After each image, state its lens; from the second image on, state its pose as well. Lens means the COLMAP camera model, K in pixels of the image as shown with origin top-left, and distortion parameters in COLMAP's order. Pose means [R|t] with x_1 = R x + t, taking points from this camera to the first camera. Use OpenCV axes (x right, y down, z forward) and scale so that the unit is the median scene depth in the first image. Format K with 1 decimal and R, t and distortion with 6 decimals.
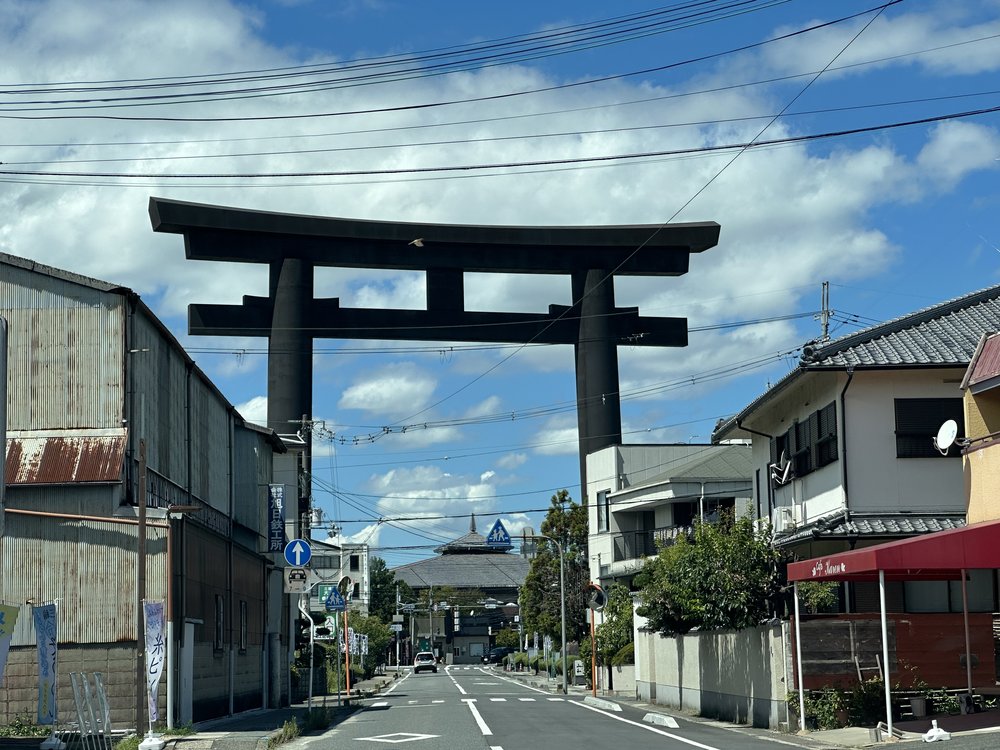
lens RADIAL K [[1686.4, 0, 514.4], [0, 1686.4, 377.2], [0, 0, 1]] dist [-0.031806, 0.241882]
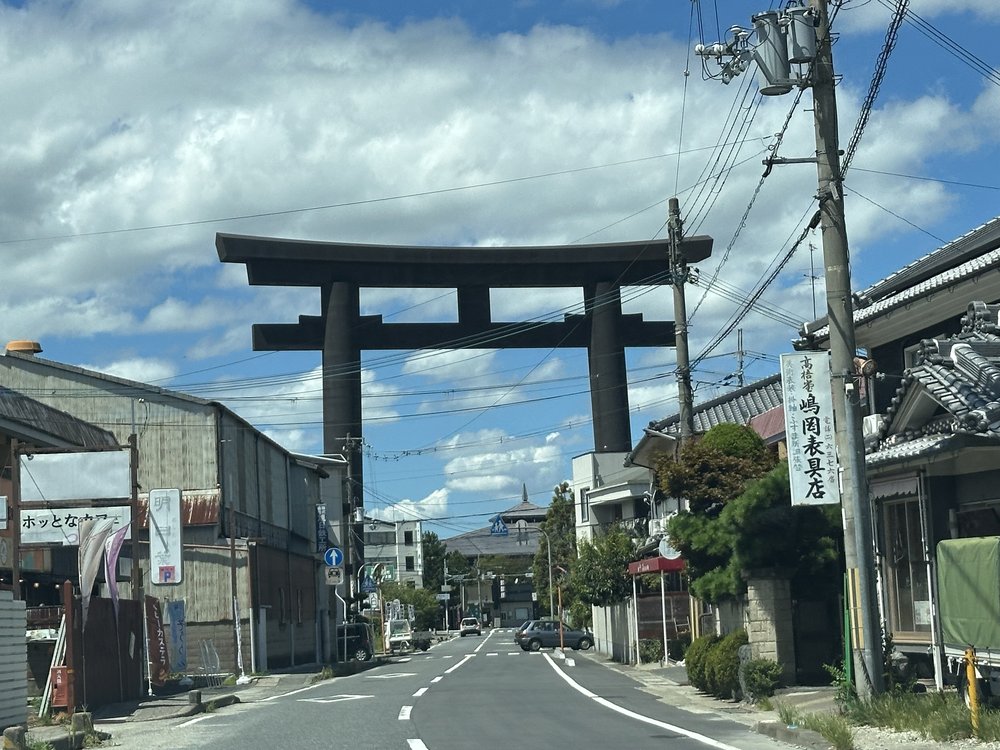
lens RADIAL K [[1787.5, 0, 500.0], [0, 1787.5, 375.0], [0, 0, 1]] dist [0.007303, -0.110012]
pose [[0.998097, -0.031896, -0.052767, 0.039838], [0.033411, 0.999047, 0.028097, -0.035963], [0.051820, -0.029807, 0.998212, -0.210280]]
